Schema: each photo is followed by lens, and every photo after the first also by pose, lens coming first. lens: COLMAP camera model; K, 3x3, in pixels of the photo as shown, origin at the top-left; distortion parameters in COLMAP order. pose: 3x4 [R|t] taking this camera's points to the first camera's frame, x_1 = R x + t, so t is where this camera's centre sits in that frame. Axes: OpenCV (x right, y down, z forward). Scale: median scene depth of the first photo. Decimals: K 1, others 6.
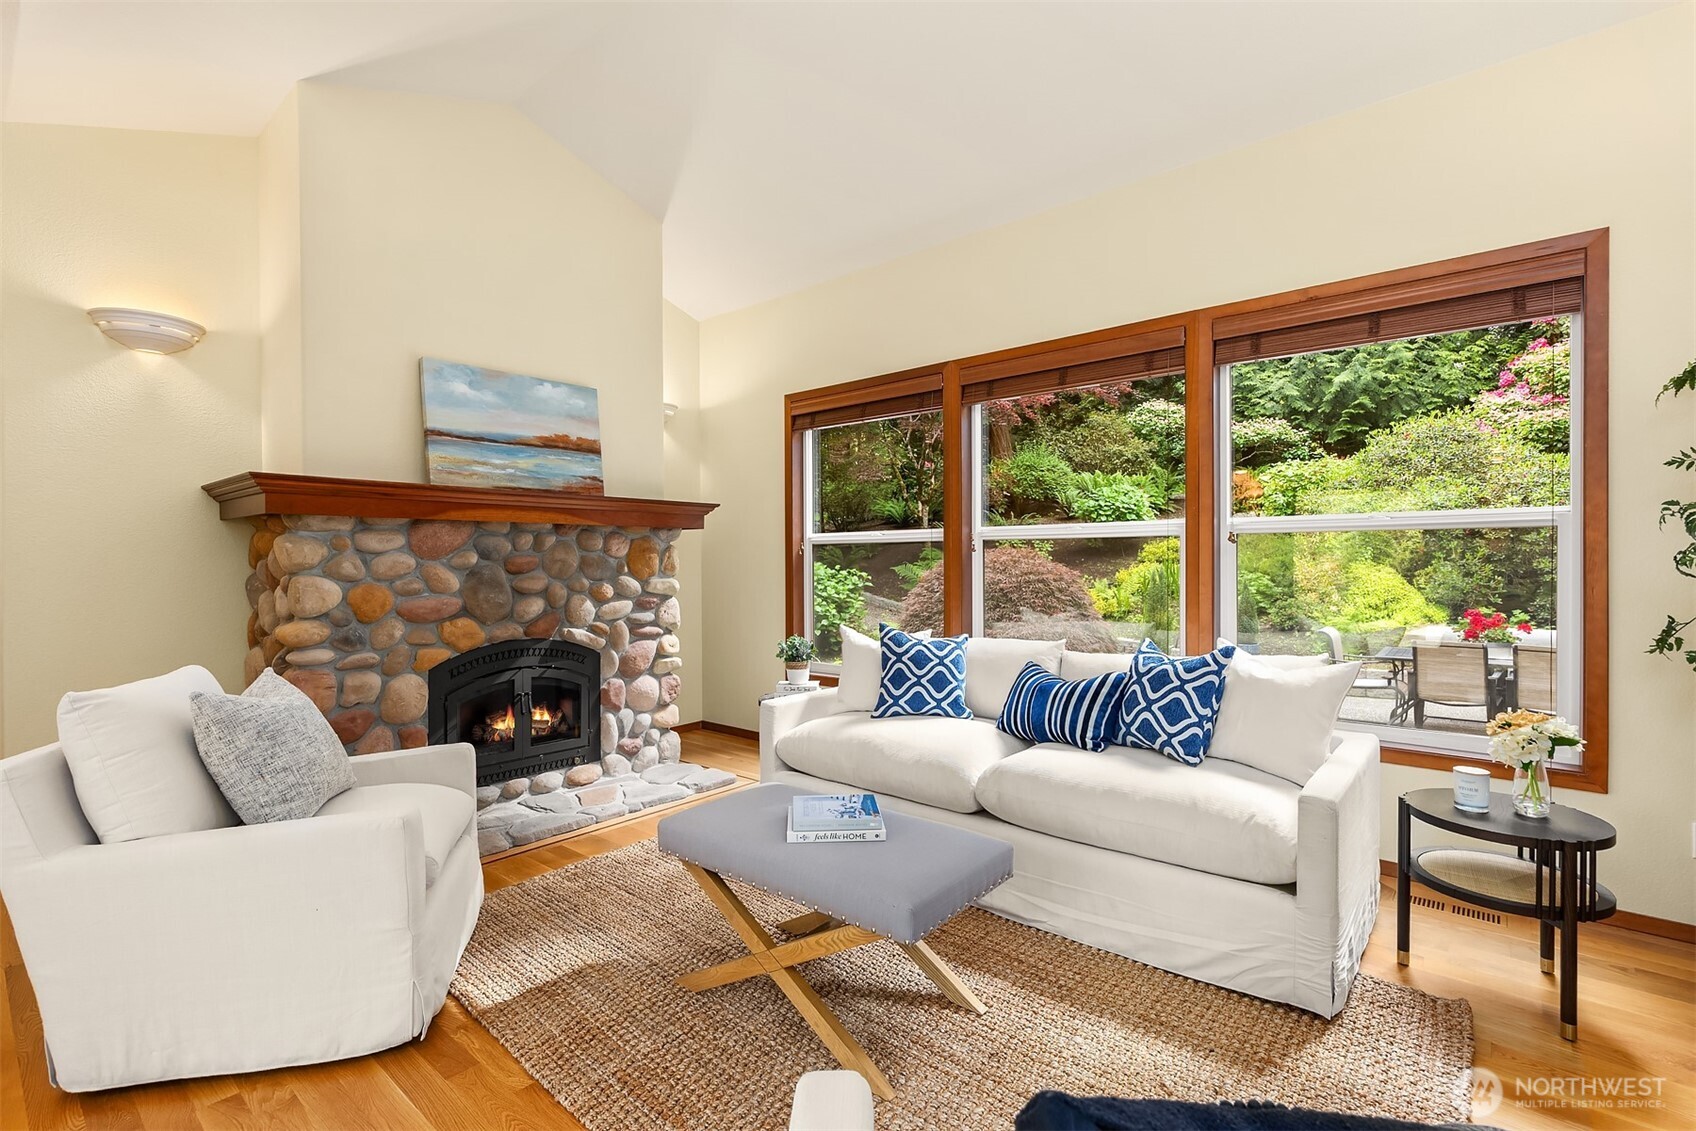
lens RADIAL K [[767.1, 0, 836.7], [0, 767.1, 564.3], [0, 0, 1]] dist [0.003604, 0.000070]
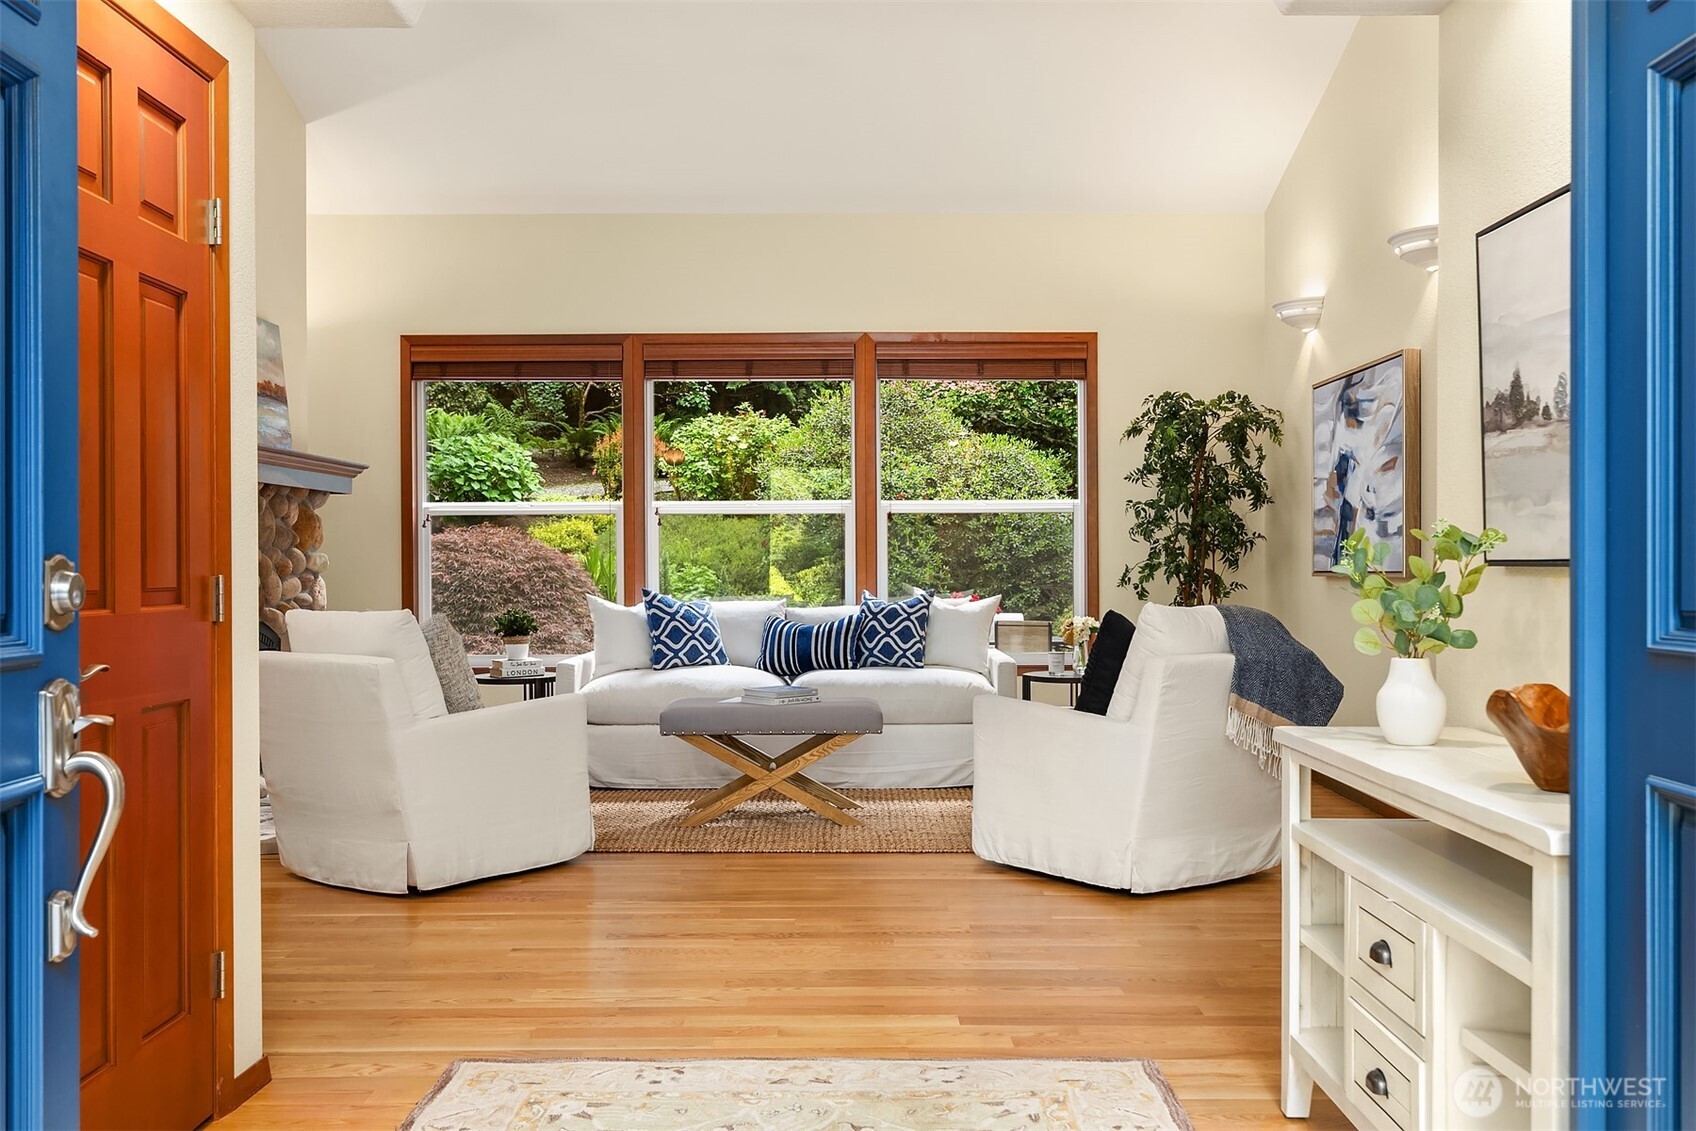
lens RADIAL K [[1596.7, 0, 851.5], [0, 1596.7, 561.2], [0, 0, 1]] dist [0.011438, 0.000000]
pose [[0.751185, 0.001242, 0.660091, -1.114109], [0.003479, 0.999977, -0.005841, 0.047777], [-0.660083, 0.006684, 0.751163, -0.822528]]
